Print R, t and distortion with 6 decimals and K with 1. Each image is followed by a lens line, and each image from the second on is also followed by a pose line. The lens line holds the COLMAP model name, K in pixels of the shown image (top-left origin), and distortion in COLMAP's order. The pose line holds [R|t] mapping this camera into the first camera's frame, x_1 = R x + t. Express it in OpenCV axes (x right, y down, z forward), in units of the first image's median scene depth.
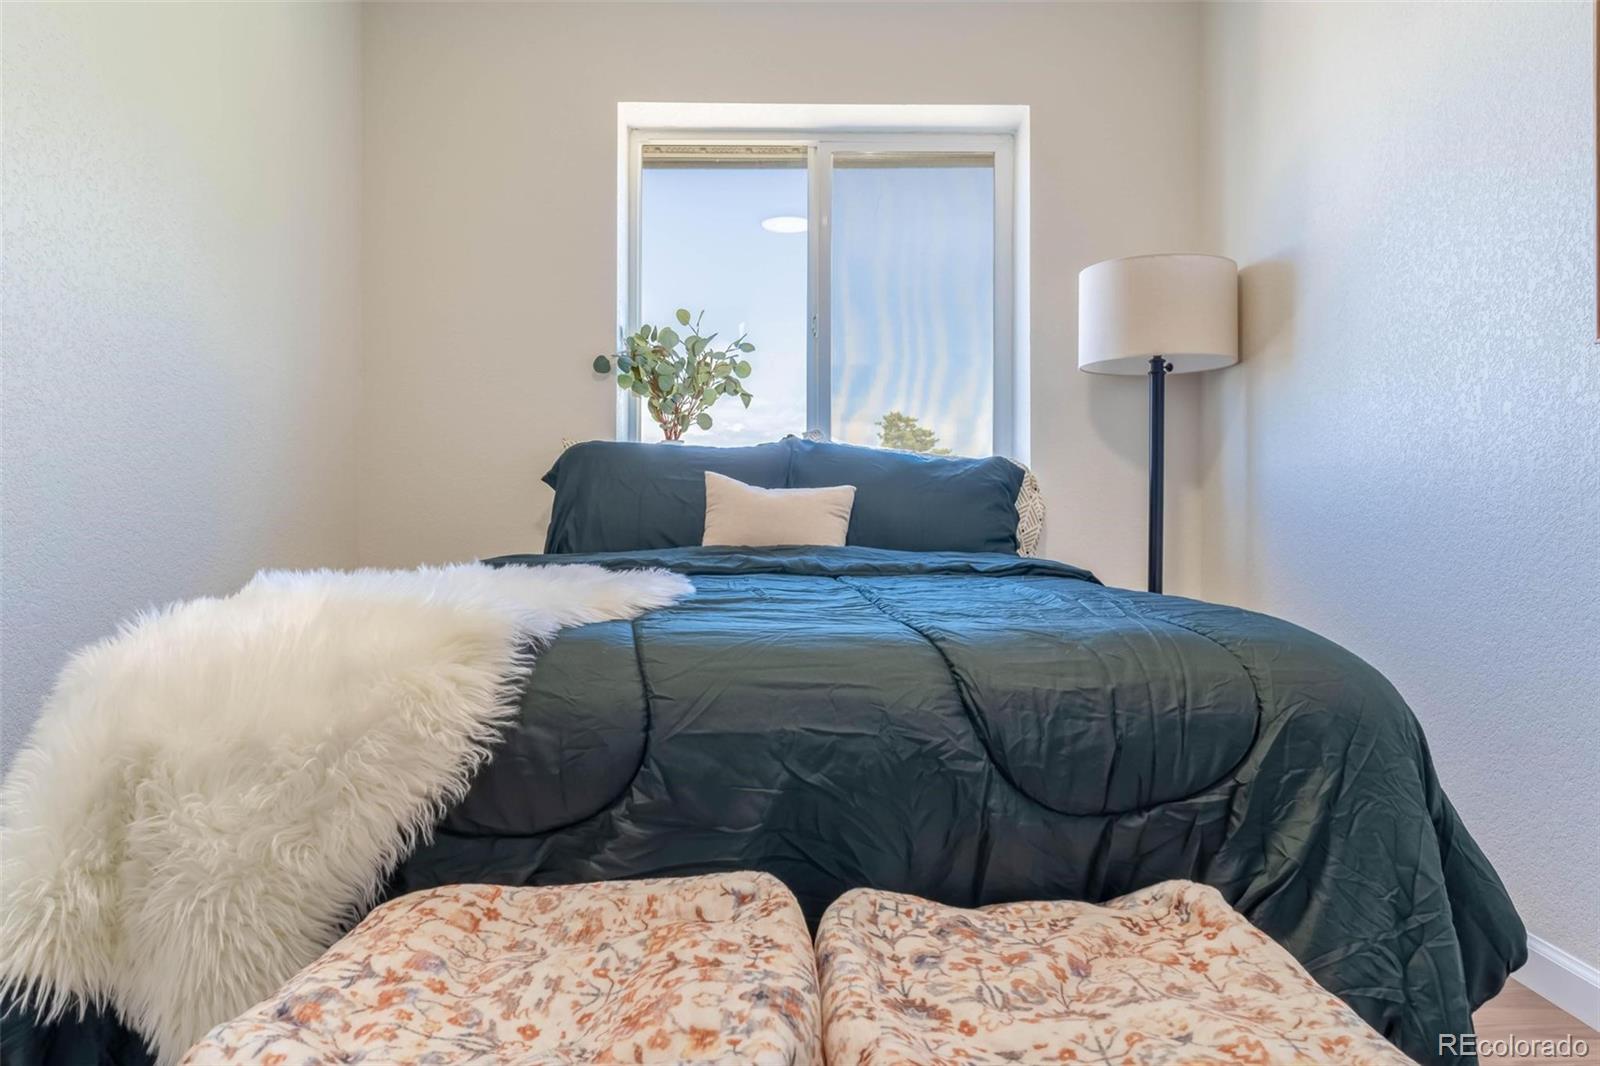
lens RADIAL K [[1124.3, 0, 801.9], [0, 1124.3, 530.0], [0, 0, 1]] dist [0.011172, 0.004635]
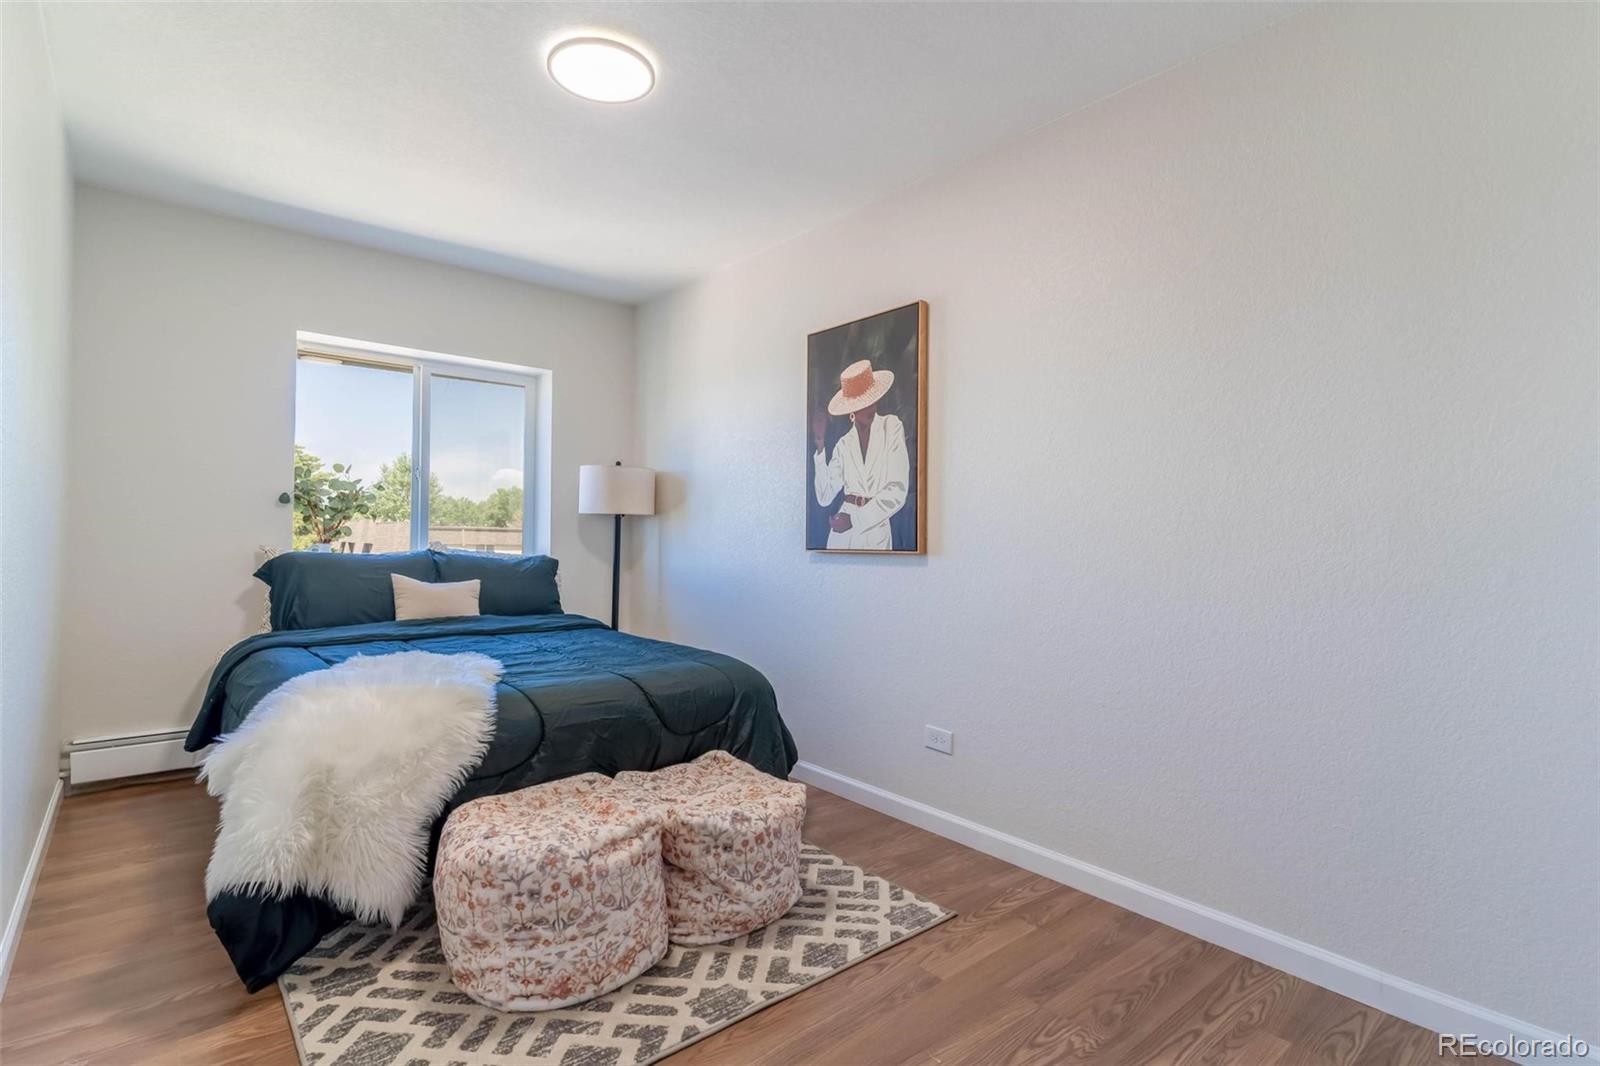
lens RADIAL K [[780.8, 0, 800.1], [0, 780.8, 535.3], [0, 0, 1]] dist [-0.004615, 0.001492]
pose [[0.772648, 0.008439, 0.634778, -0.845929], [-0.011117, 0.999938, 0.000238, -0.281875], [-0.634737, -0.007241, 0.772694, -0.799207]]
